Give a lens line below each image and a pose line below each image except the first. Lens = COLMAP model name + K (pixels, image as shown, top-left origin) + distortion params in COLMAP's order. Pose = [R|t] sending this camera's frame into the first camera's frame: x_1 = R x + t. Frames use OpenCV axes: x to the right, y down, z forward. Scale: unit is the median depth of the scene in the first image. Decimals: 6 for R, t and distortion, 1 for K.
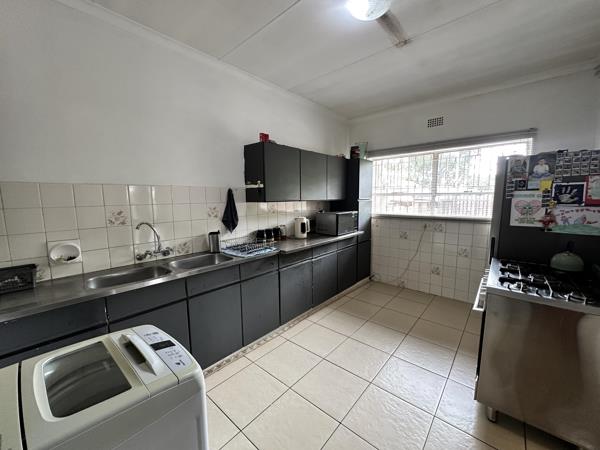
lens RADIAL K [[241.7, 0, 299.5], [0, 241.7, 226.0], [0, 0, 1]] dist [-0.000513, -0.000134]
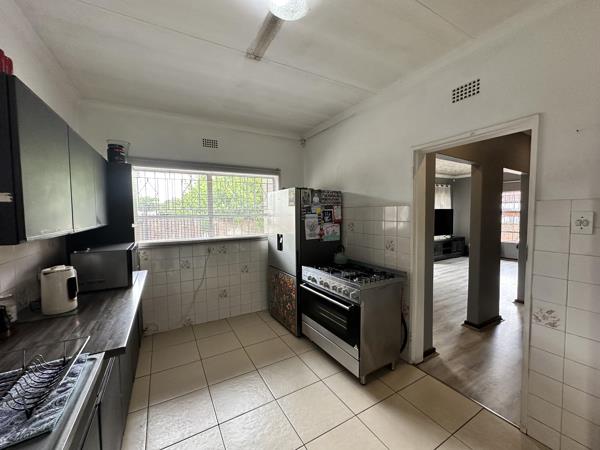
lens RADIAL K [[241.7, 0, 299.5], [0, 241.7, 226.0], [0, 0, 1]] dist [-0.000513, -0.000134]
pose [[0.328901, -0.047081, 0.943190, -0.416679], [0.123729, 0.992296, 0.006386, -0.093608], [-0.936224, 0.114599, 0.332192, 0.597199]]
